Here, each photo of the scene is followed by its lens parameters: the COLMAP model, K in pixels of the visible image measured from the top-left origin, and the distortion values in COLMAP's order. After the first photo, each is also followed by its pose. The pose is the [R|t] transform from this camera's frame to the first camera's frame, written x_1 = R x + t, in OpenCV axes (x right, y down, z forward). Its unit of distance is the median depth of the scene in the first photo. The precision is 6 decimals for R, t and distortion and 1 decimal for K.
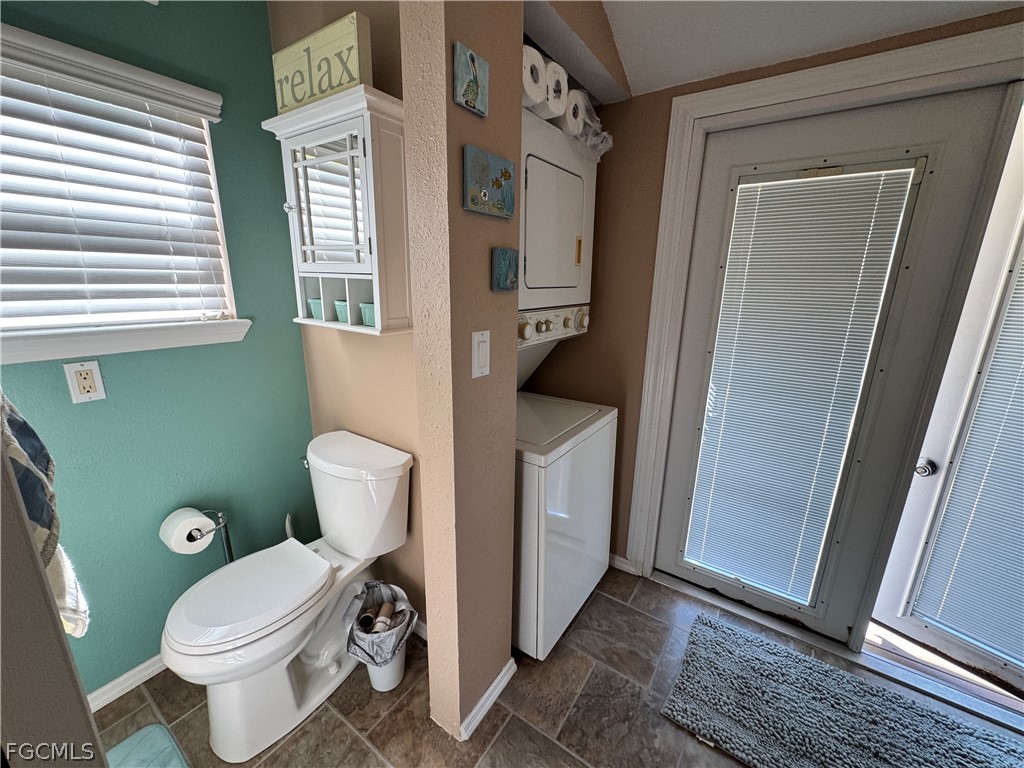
lens RADIAL K [[406.8, 0, 512.0], [0, 406.8, 381.9], [0, 0, 1]] dist [-0.001374, -0.000296]
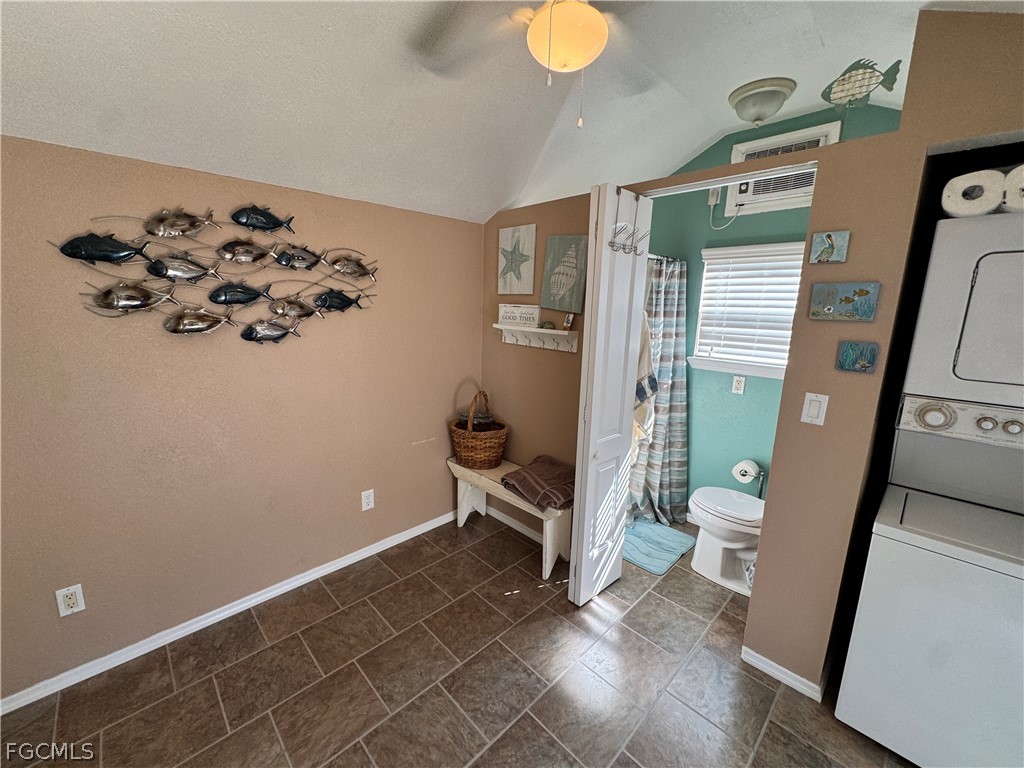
lens RADIAL K [[406.8, 0, 510.7], [0, 406.8, 381.1], [0, 0, 1]] dist [-0.001374, -0.000296]
pose [[-0.191344, 0.162953, -0.967902, 1.576304], [-0.270436, 0.939200, 0.211583, -0.179612], [0.943532, 0.302240, -0.135642, 0.121696]]
